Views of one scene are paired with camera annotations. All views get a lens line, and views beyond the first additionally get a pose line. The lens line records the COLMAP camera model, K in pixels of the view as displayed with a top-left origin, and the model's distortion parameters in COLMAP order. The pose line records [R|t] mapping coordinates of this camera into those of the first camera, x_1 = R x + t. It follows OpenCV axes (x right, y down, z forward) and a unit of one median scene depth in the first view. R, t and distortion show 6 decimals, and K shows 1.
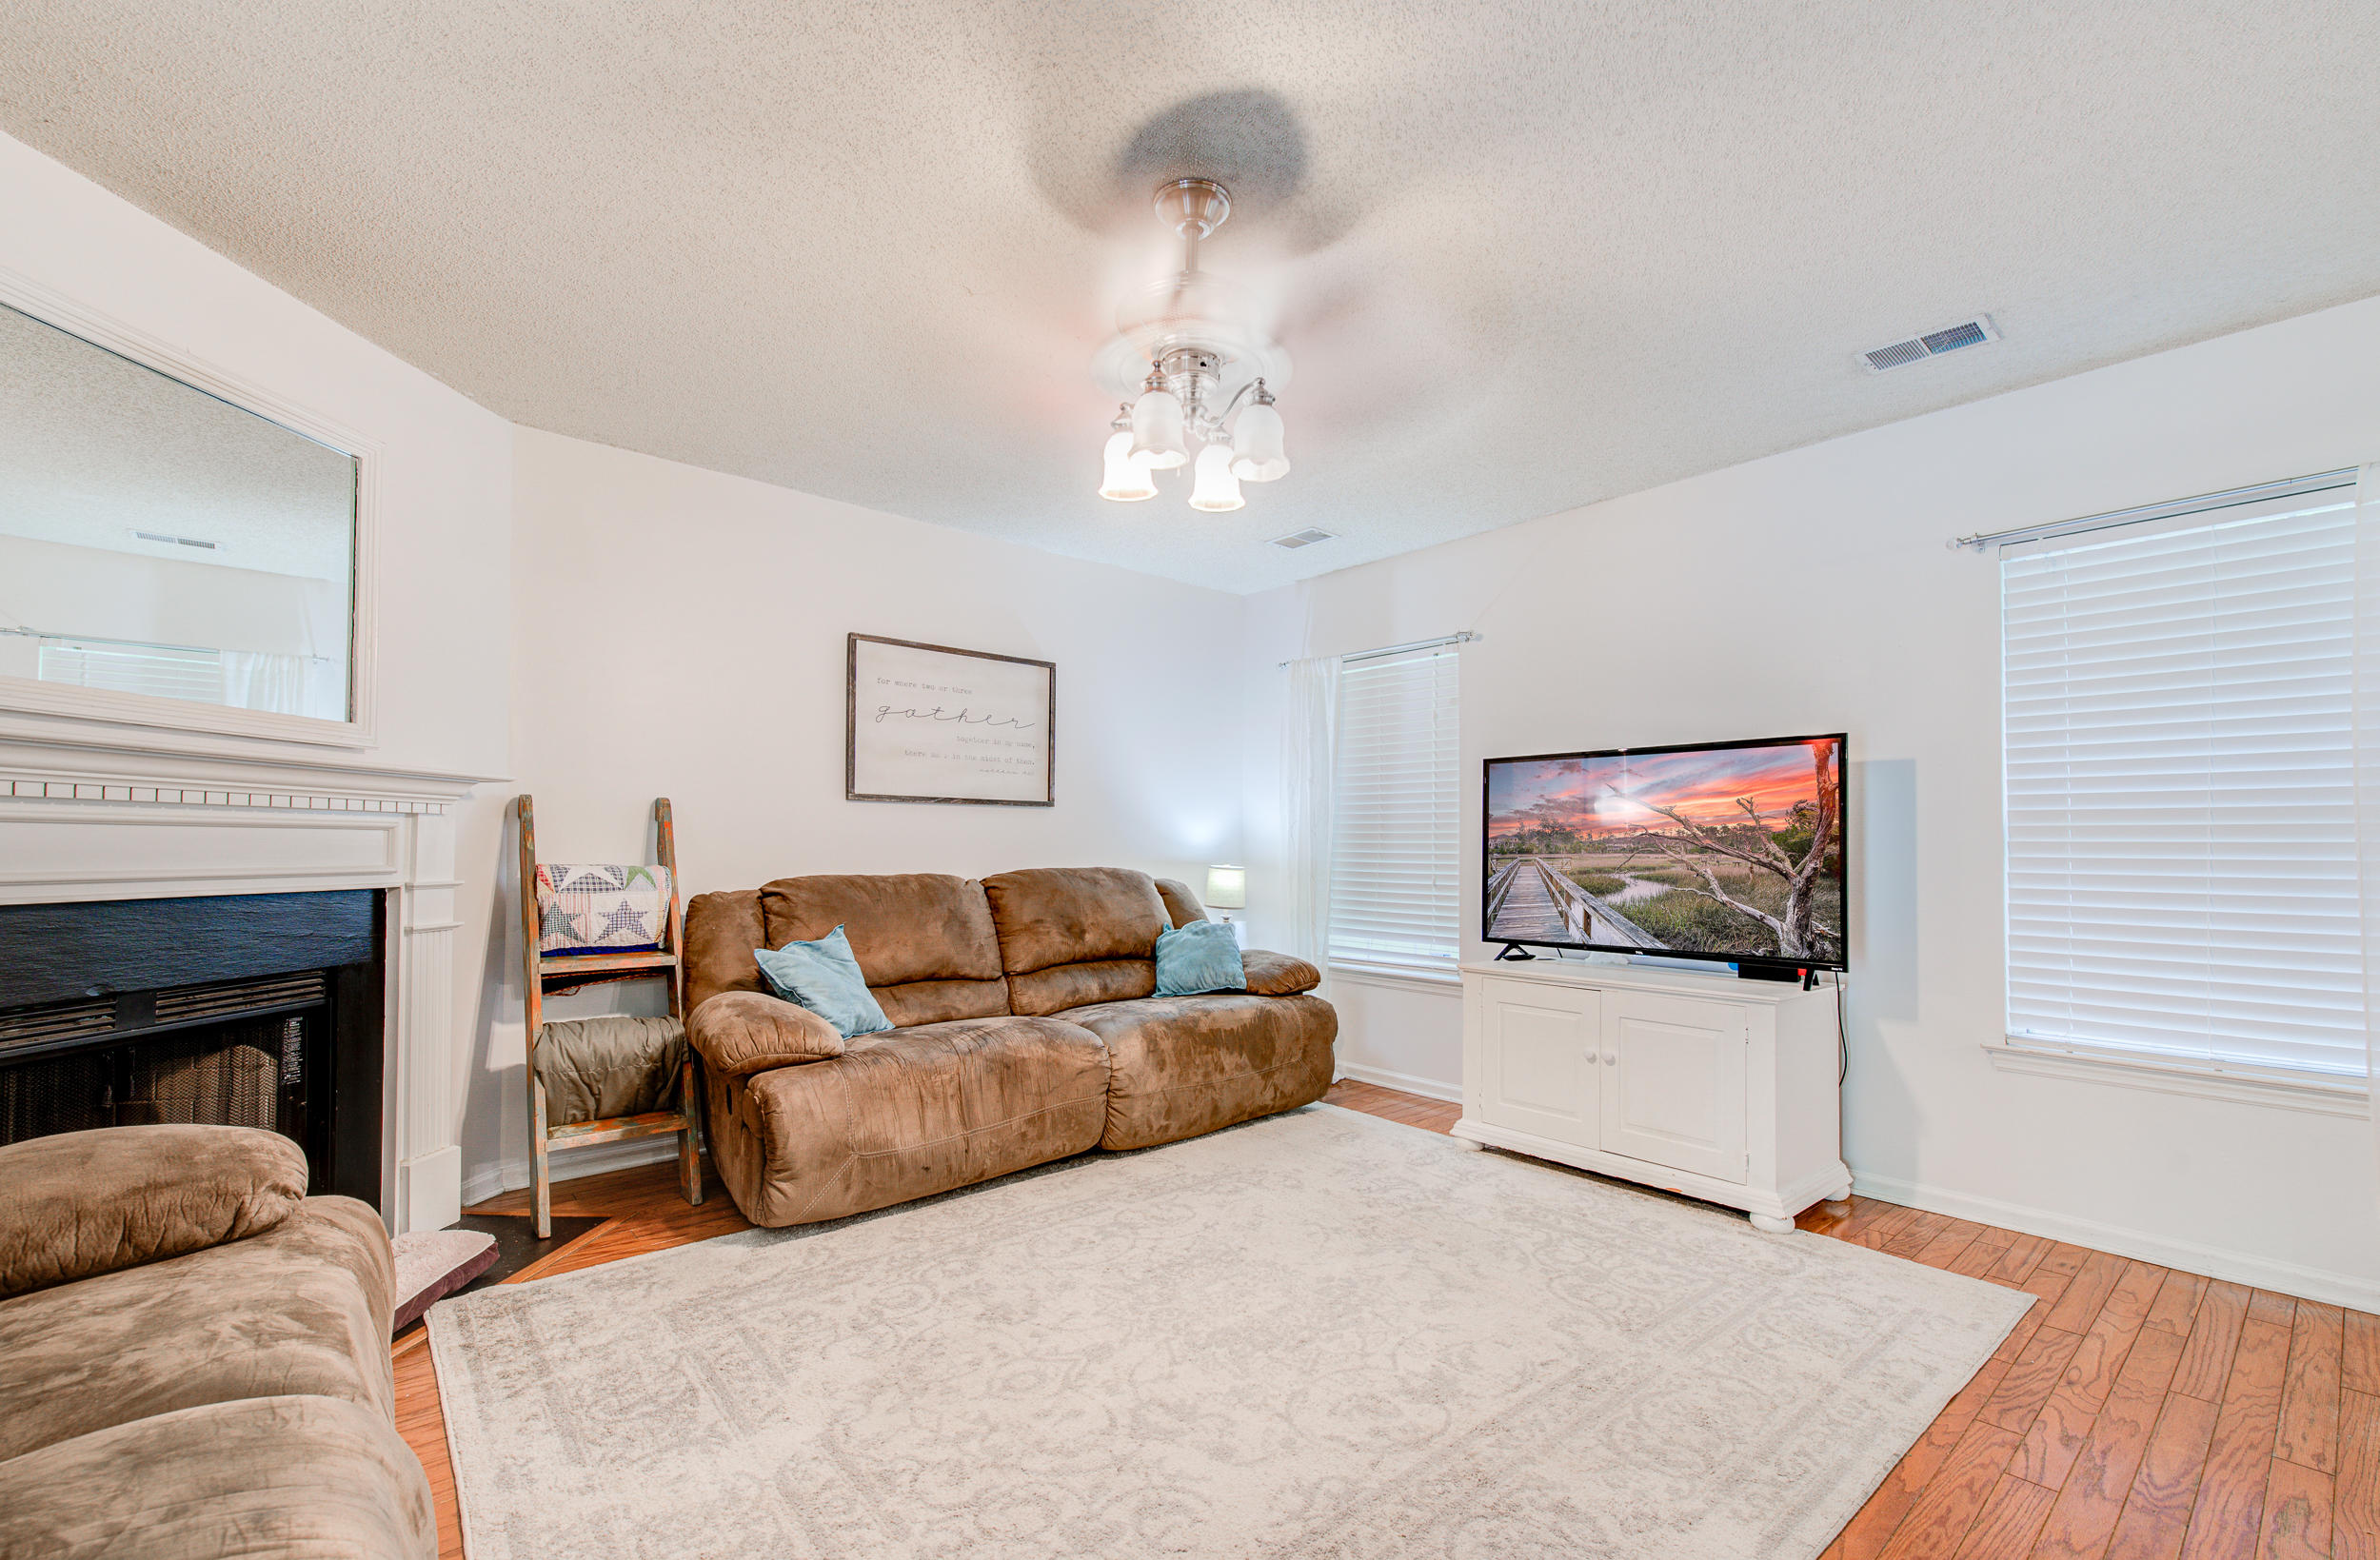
lens RADIAL K [[996.9, 0, 1182.1], [0, 996.9, 833.4], [0, 0, 1]] dist [0.019237, -0.009035]
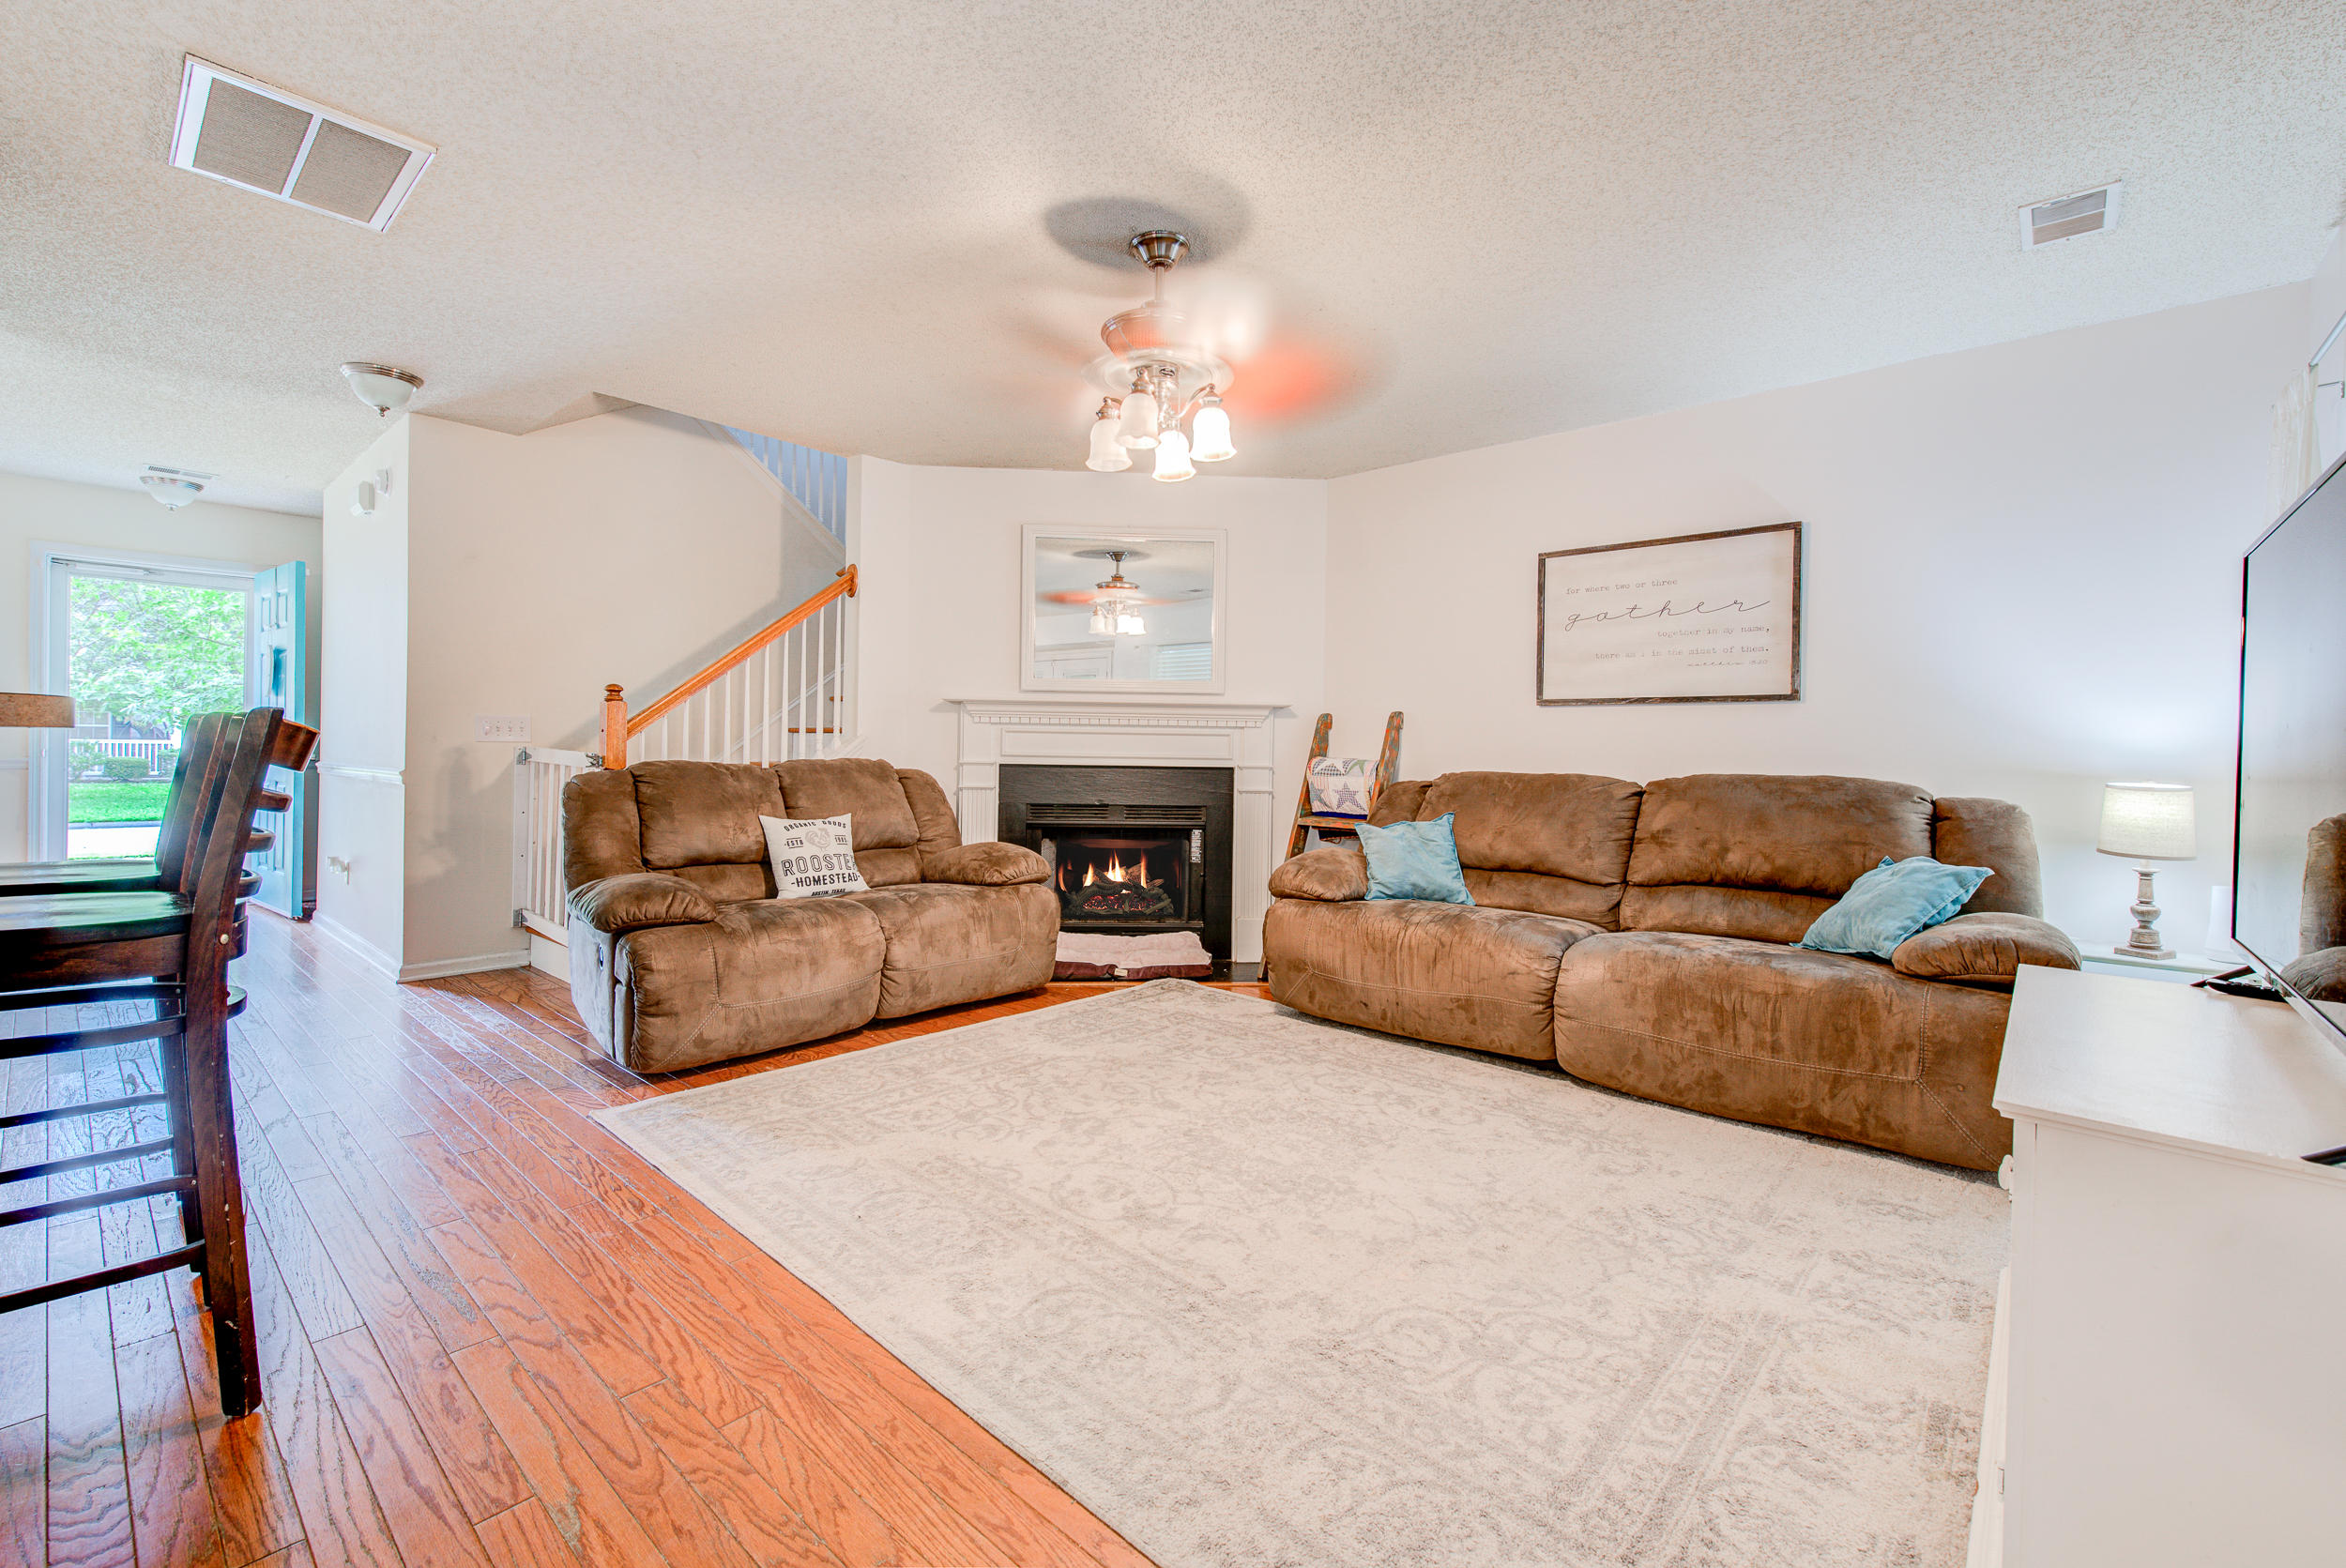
lens RADIAL K [[979.2, 0, 1169.6], [0, 979.2, 755.8], [0, 0, 1]] dist [0.013728, -0.000225]
pose [[0.136173, 0.006195, -0.990666, 0.855644], [0.000310, 0.999980, 0.006296, 0.018885], [0.990685, -0.001164, 0.136169, 0.558355]]
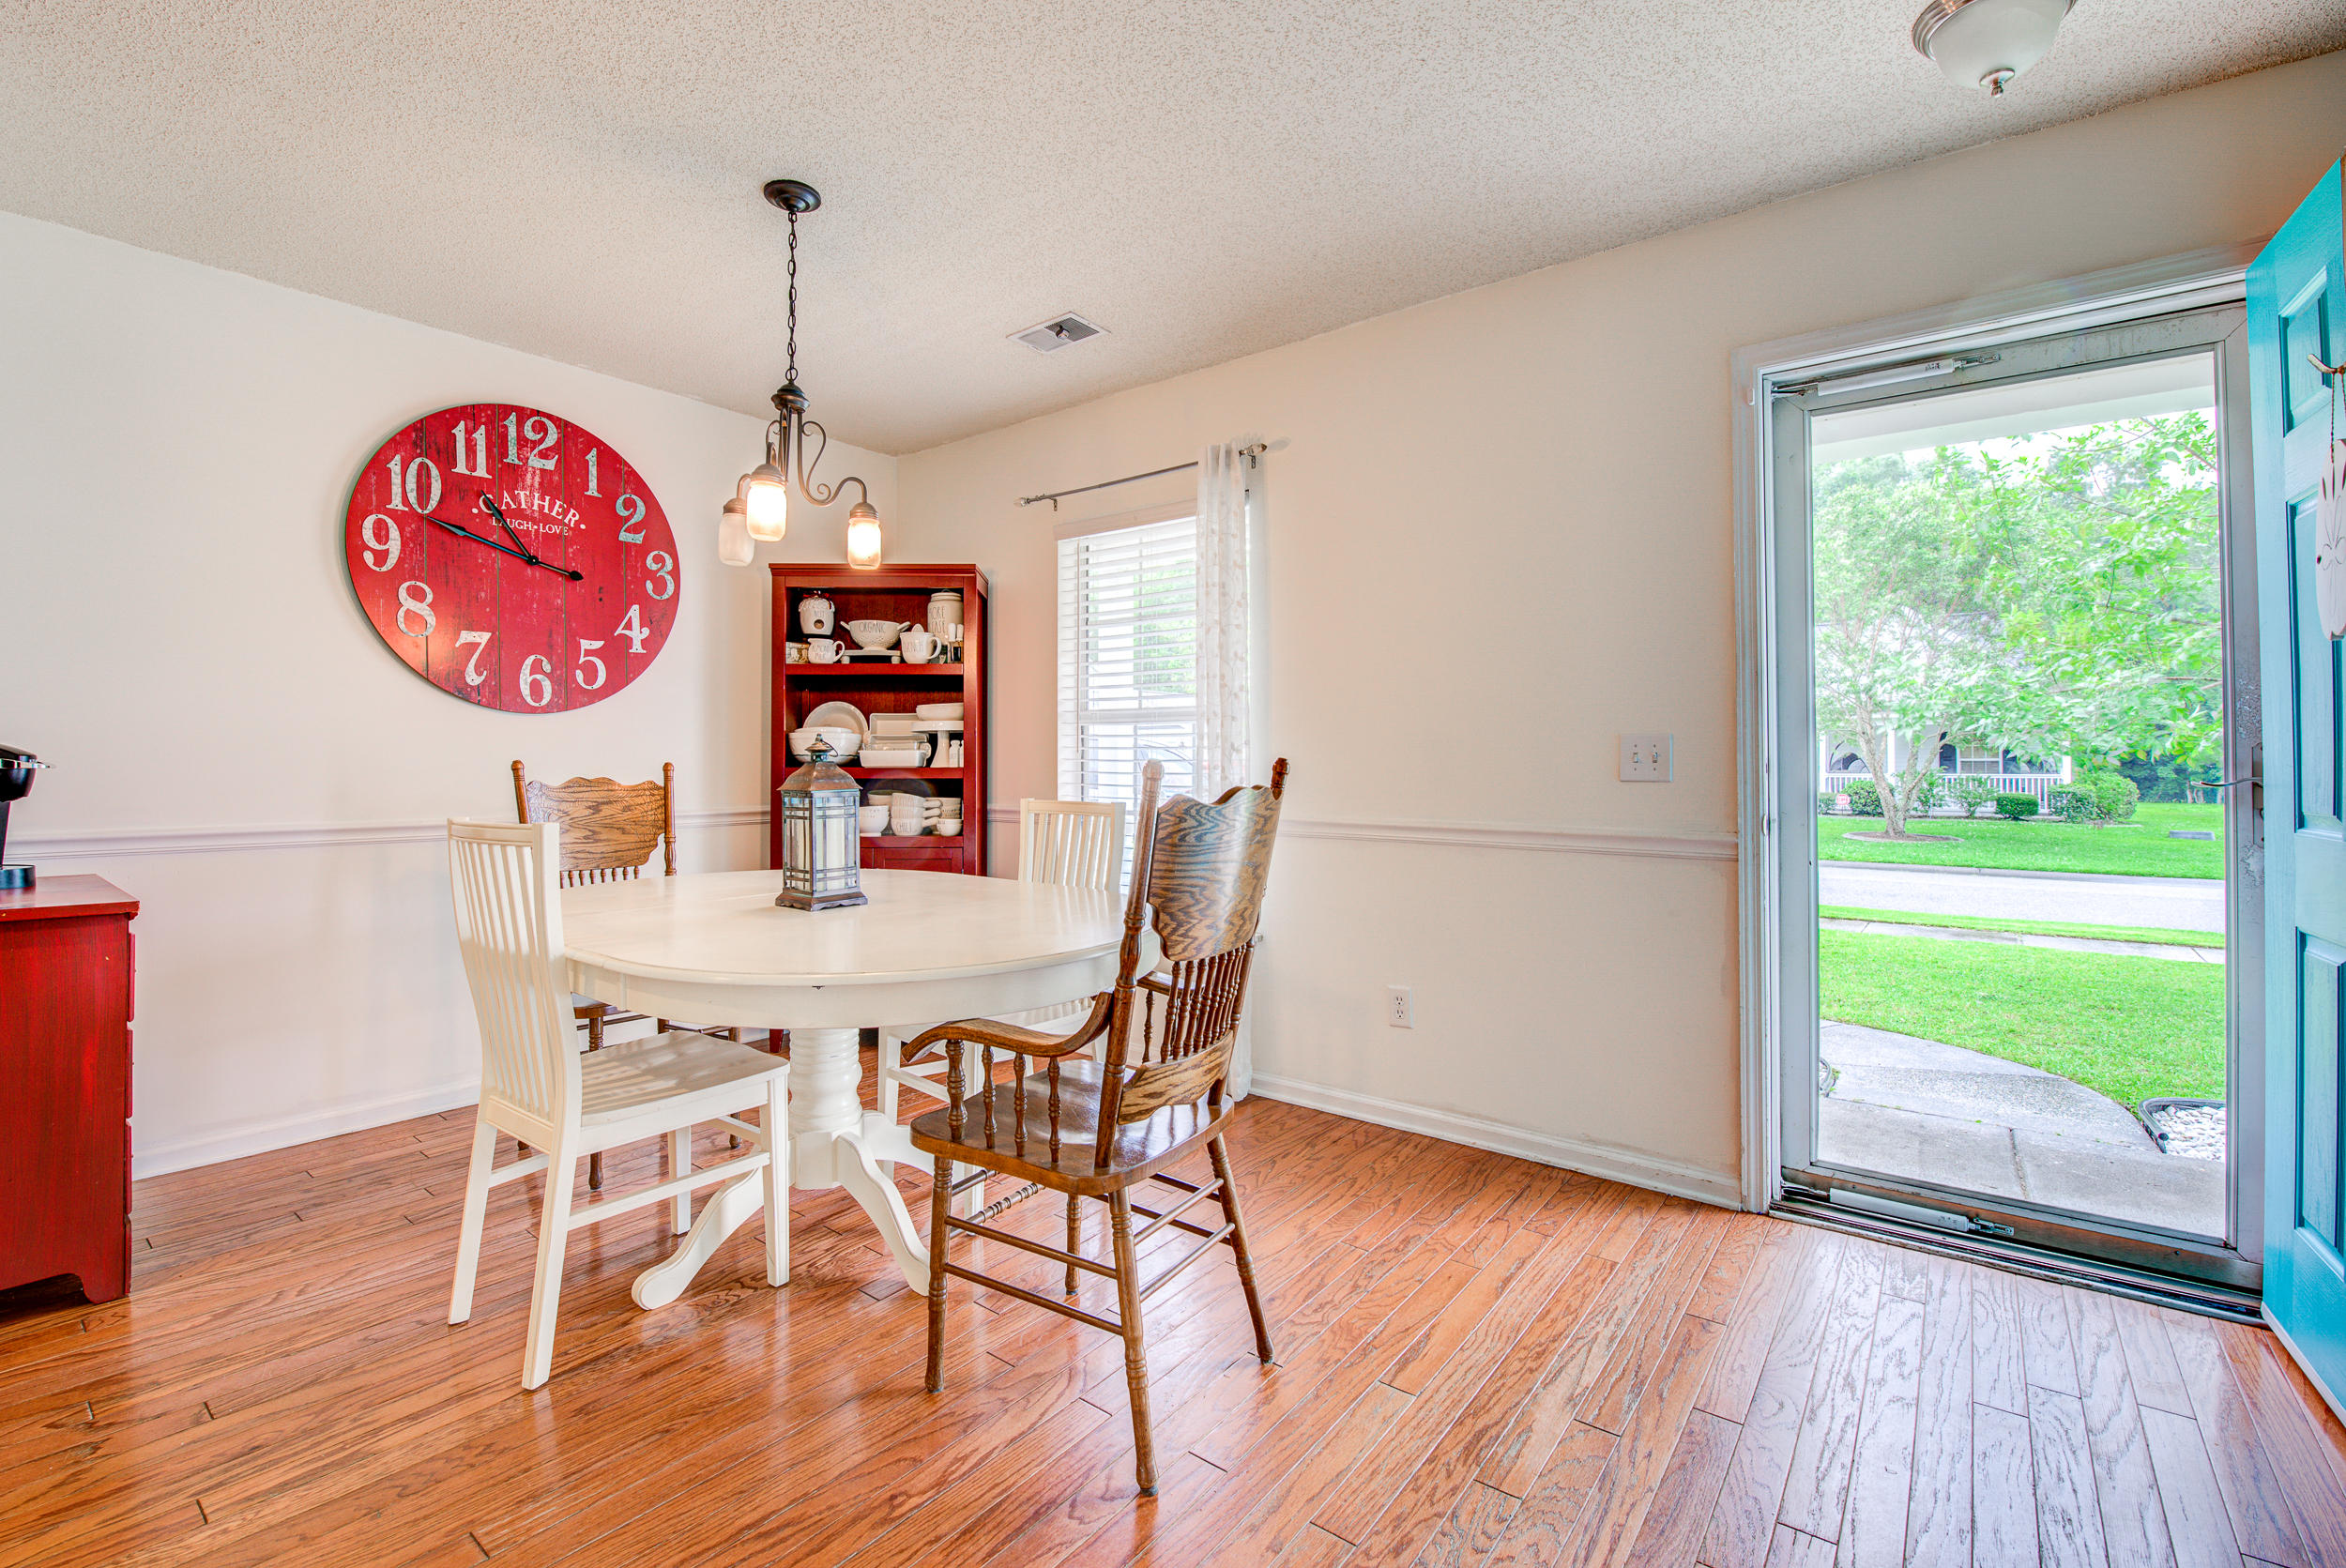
lens RADIAL K [[1020.5, 0, 1149.6], [0, 1020.5, 749.8], [0, 0, 1]] dist [0.002331, -0.010981]
pose [[-0.982548, -0.006583, -0.185895, -0.535238], [-0.000737, 0.999503, -0.031502, -0.006262], [0.186010, -0.030815, -0.982065, -0.477625]]
